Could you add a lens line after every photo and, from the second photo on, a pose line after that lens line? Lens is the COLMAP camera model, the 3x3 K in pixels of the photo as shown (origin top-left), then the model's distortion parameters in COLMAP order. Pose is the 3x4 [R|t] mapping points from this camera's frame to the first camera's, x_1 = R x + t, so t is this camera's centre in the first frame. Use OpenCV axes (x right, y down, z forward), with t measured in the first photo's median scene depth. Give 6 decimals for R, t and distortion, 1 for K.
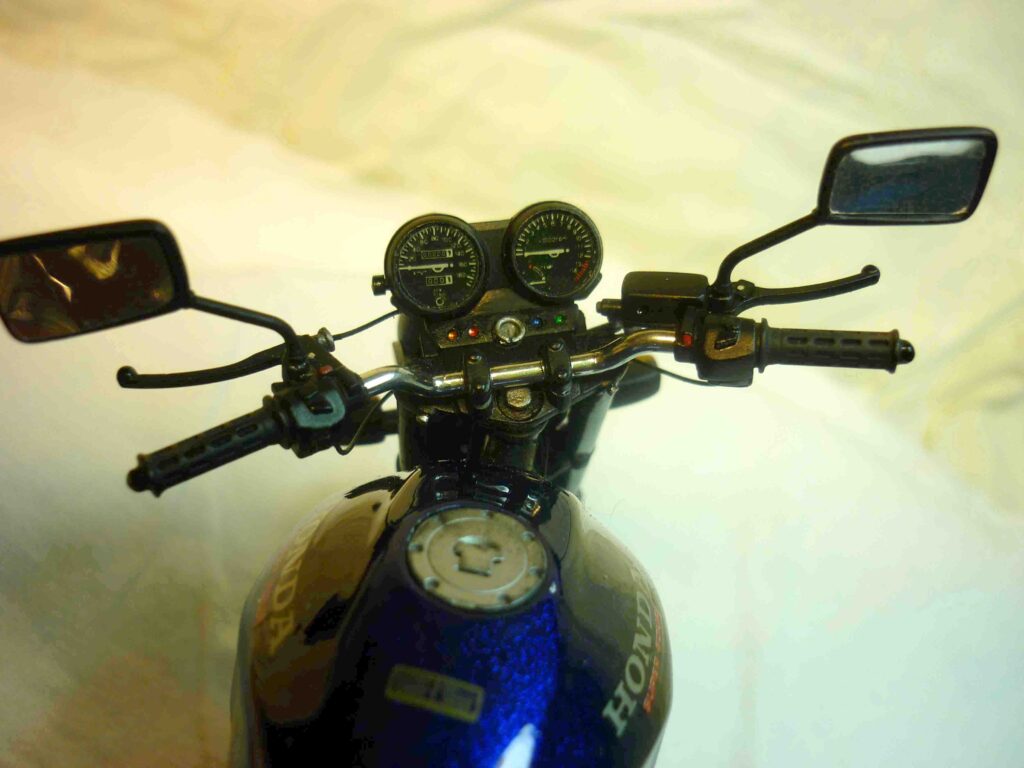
lens RADIAL K [[1024.0, 0, 512.0], [0, 1024.0, 384.0], [0, 0, 1]] dist [-0.063008, -0.003457]
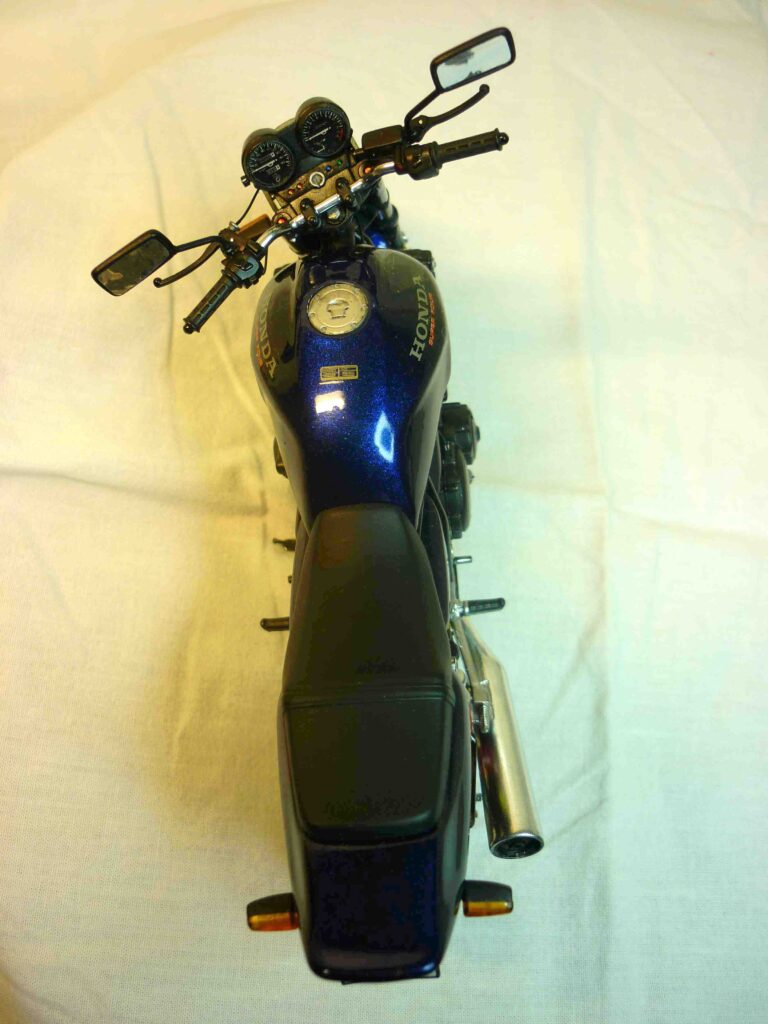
lens RADIAL K [[992.2, 0, 384.0], [0, 992.2, 512.0], [0, 0, 1]] dist [-0.011604, -0.007241]
pose [[0.938958, -0.290265, -0.184671, 0.326477], [0.344023, 0.795836, 0.498290, -0.516354], [0.002331, -0.531405, 0.847115, -1.070981]]
